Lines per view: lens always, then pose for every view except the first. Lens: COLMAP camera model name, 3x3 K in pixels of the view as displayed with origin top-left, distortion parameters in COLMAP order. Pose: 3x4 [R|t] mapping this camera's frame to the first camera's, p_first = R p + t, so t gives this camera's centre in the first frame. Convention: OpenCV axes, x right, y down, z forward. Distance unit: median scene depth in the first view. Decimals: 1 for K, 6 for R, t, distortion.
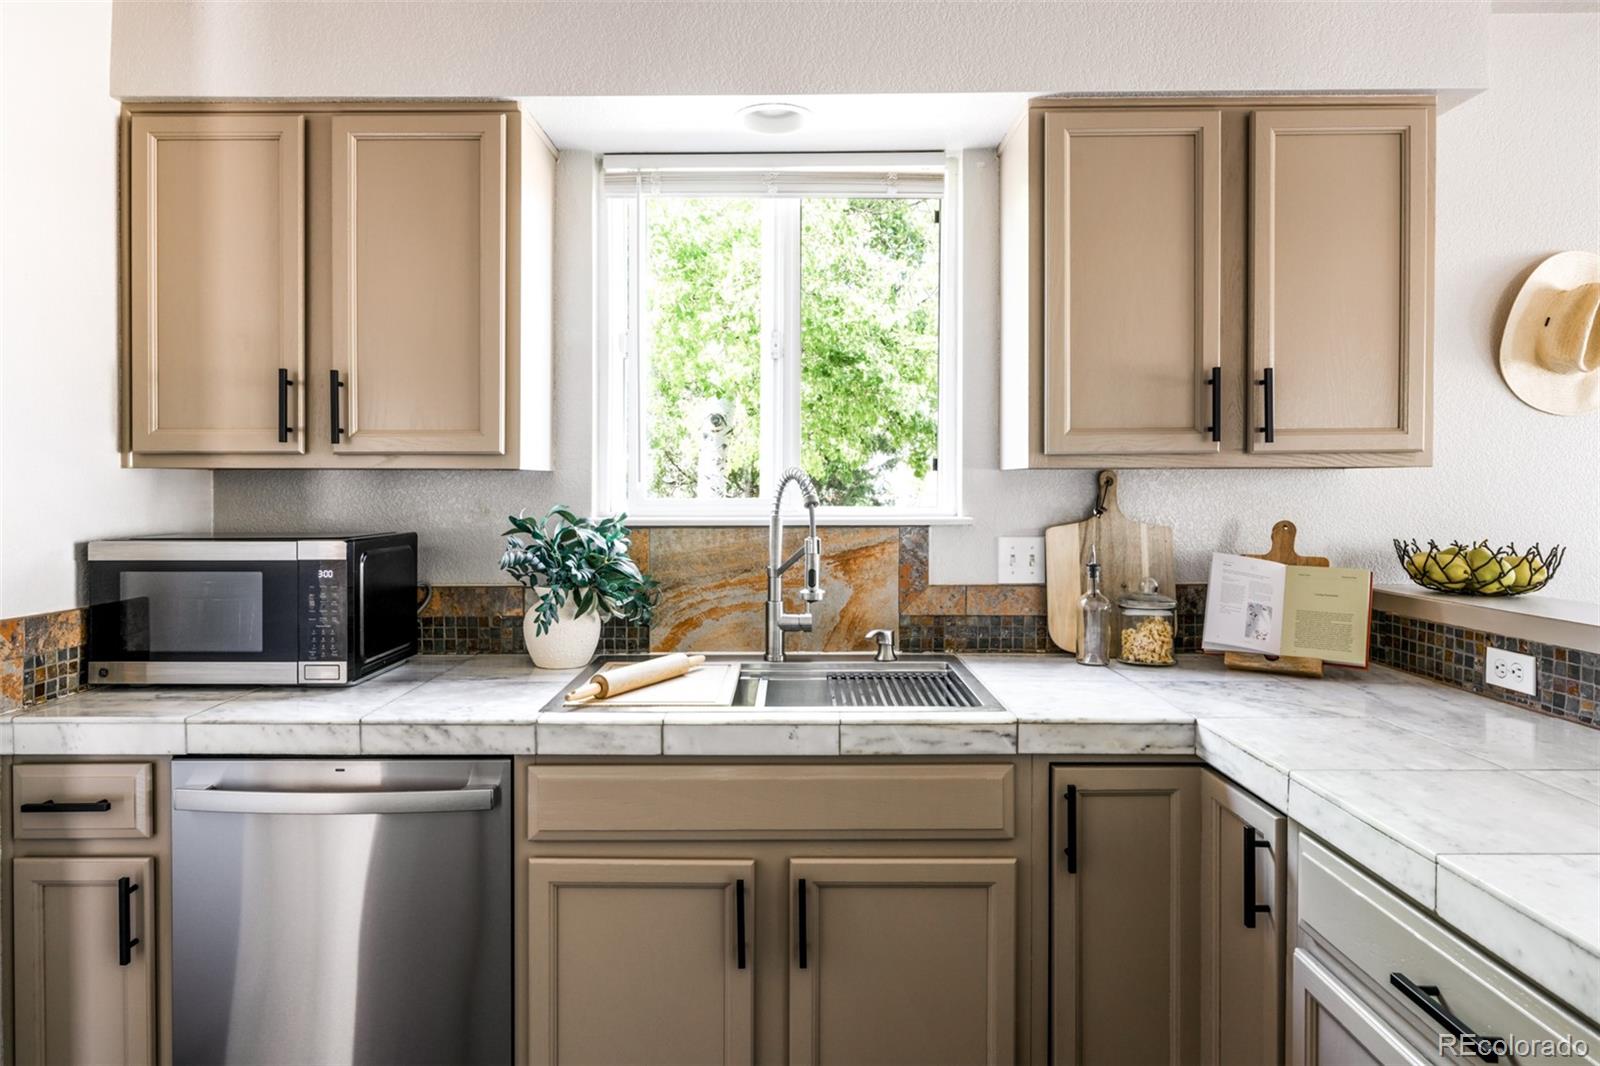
lens RADIAL K [[957.5, 0, 792.5], [0, 957.5, 497.2], [0, 0, 1]] dist [0.000242, -0.001192]
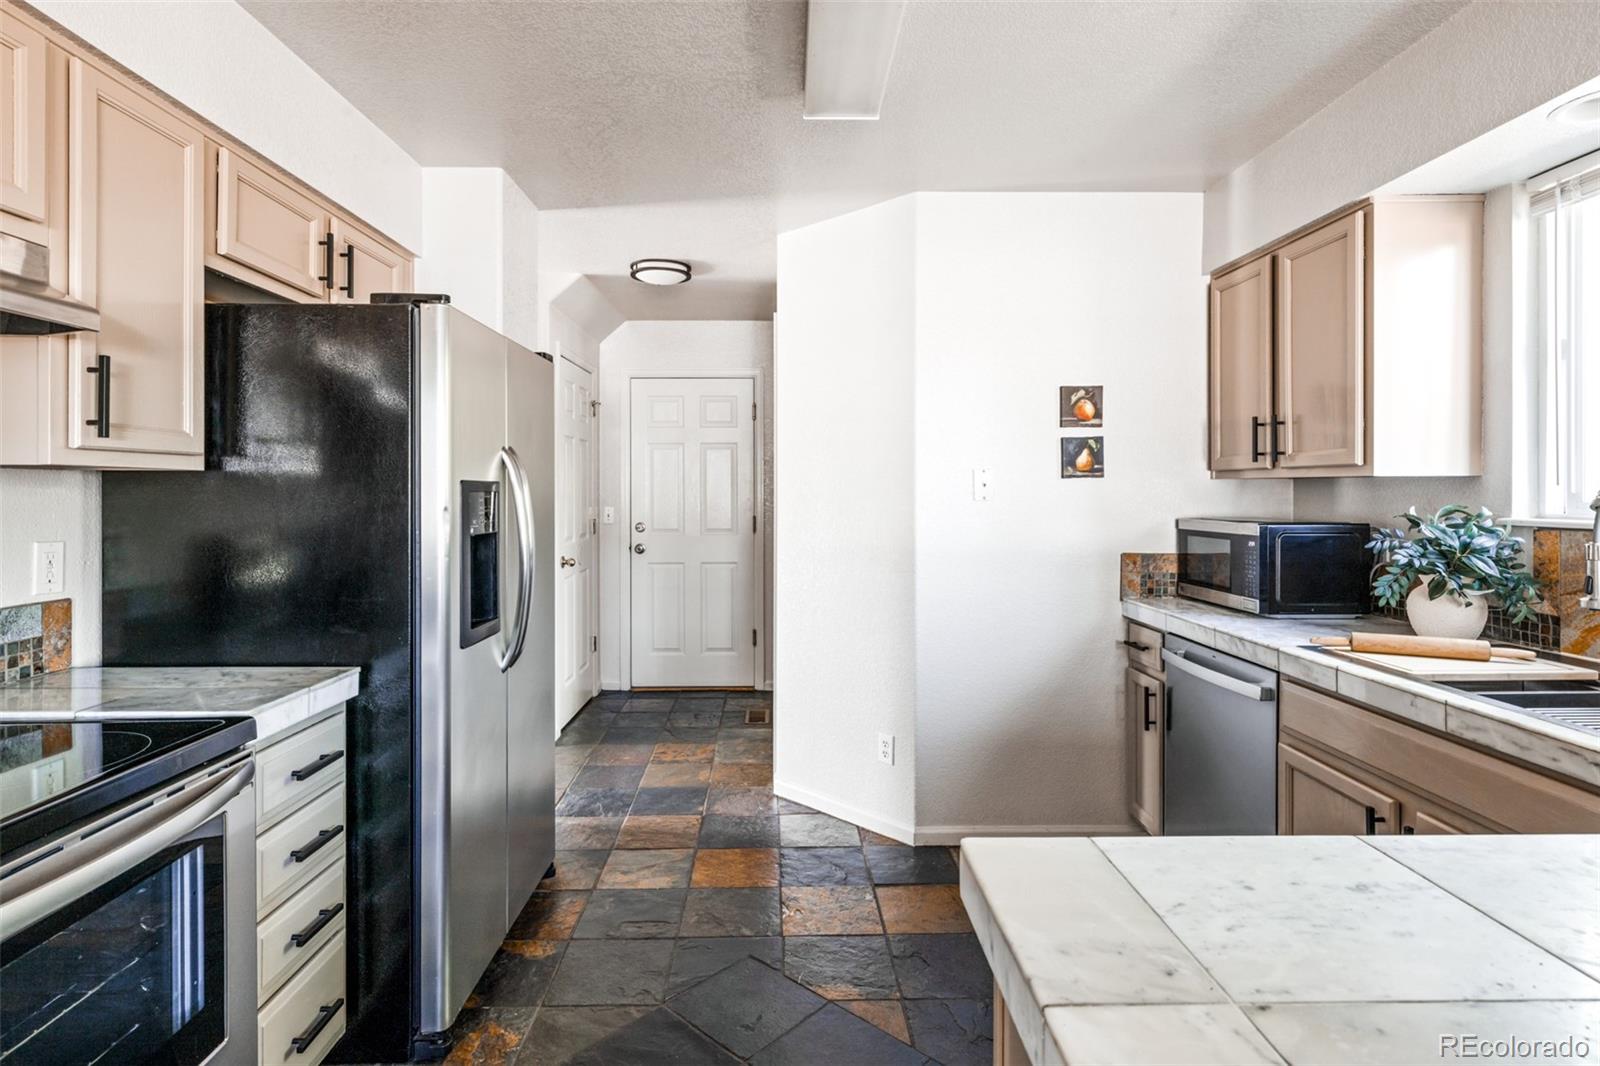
lens RADIAL K [[812.8, 0, 794.5], [0, 812.8, 489.7], [0, 0, 1]] dist [0.002054, 0.000646]
pose [[0.030094, 0.000007, -0.999547, 0.834442], [-0.009422, 0.999956, -0.000277, -0.003071], [0.999503, 0.009426, 0.030093, 0.186086]]
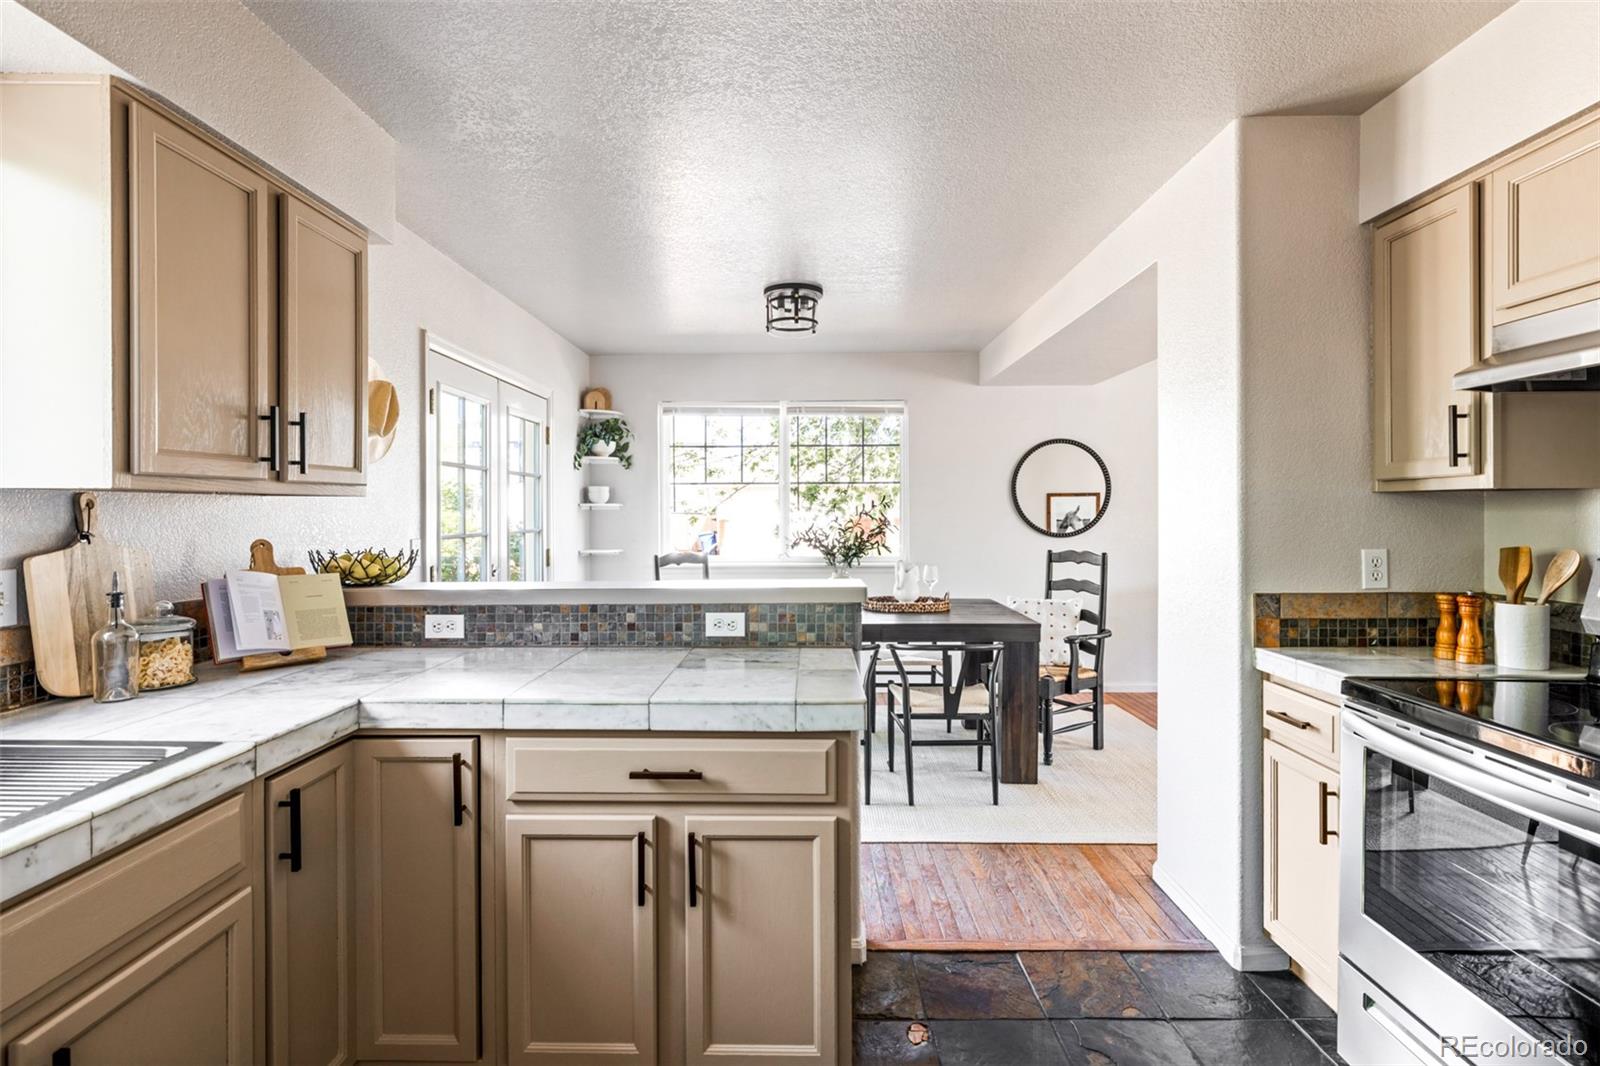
lens RADIAL K [[780.3, 0, 793.9], [0, 780.3, 513.5], [0, 0, 1]] dist [-0.001164, 0.000338]
pose [[0.007755, -0.000515, 0.999970, -0.489855], [0.011373, 0.999935, 0.000426, -0.000155], [-0.999905, 0.011369, 0.007760, 0.372120]]
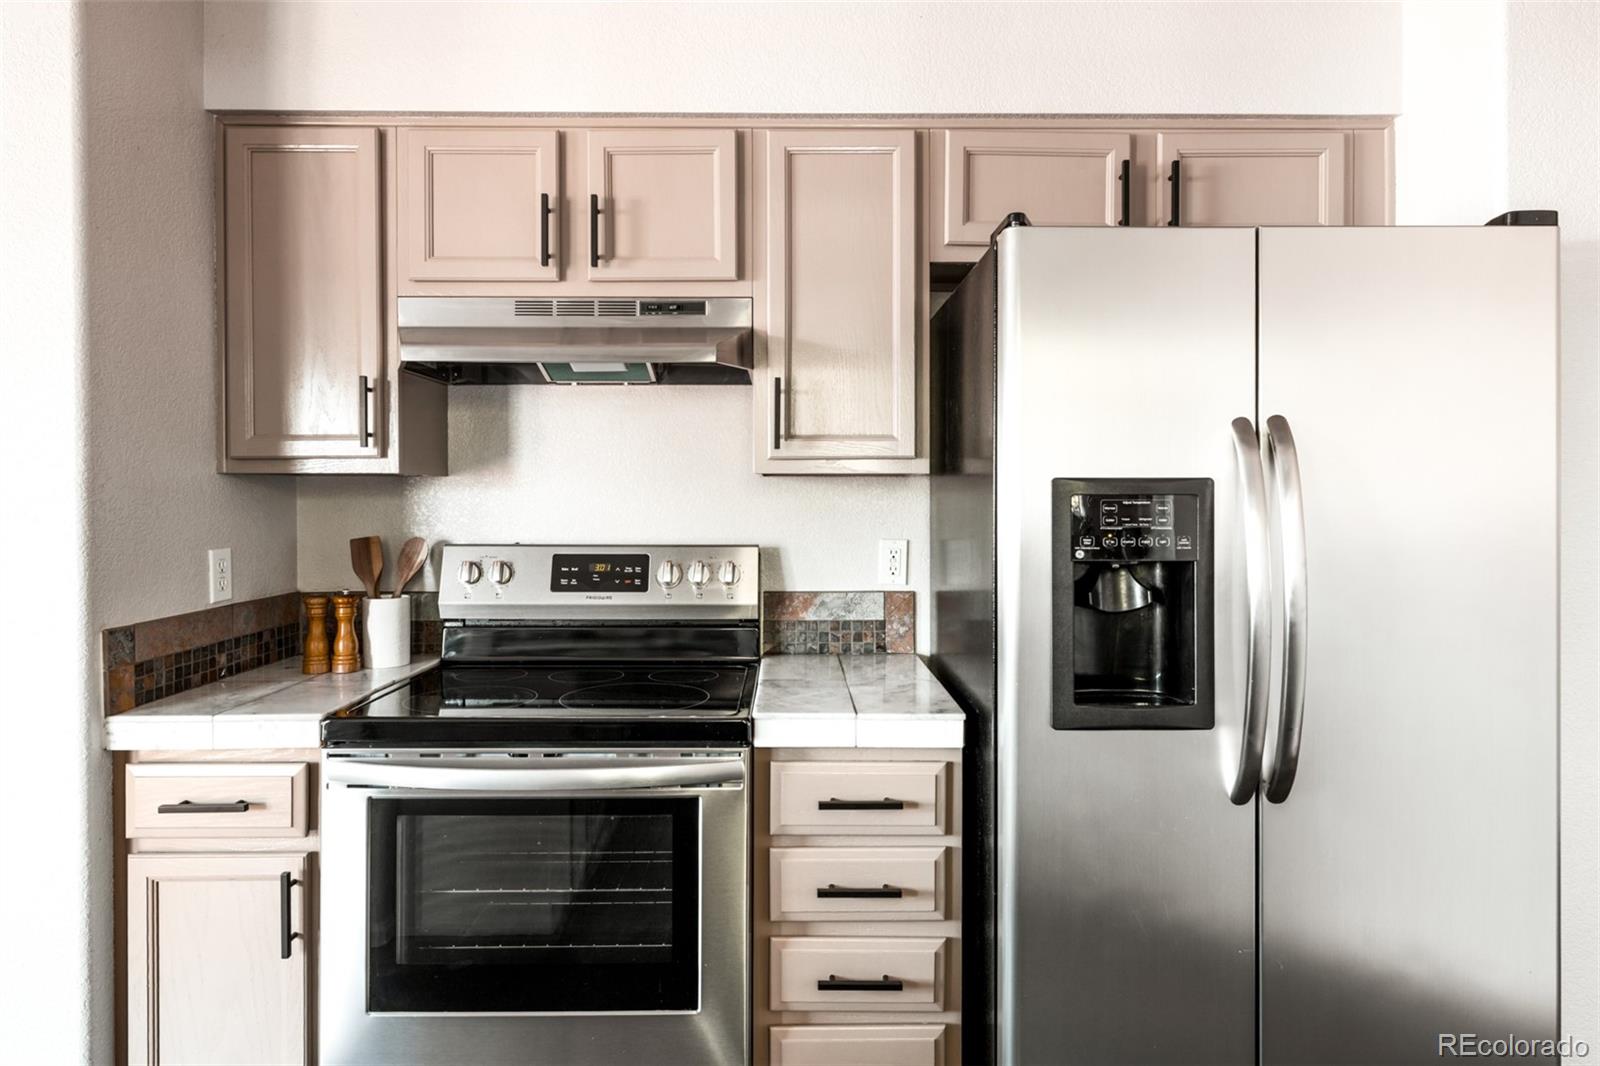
lens RADIAL K [[931.6, 0, 799.8], [0, 931.6, 495.4], [0, 0, 1]] dist [-0.000952, -0.000015]
pose [[-0.999733, 0.002035, -0.023018, 0.045971], [0.001842, 0.999963, 0.008369, -0.004186], [0.023034, 0.008324, -0.999700, 0.573960]]
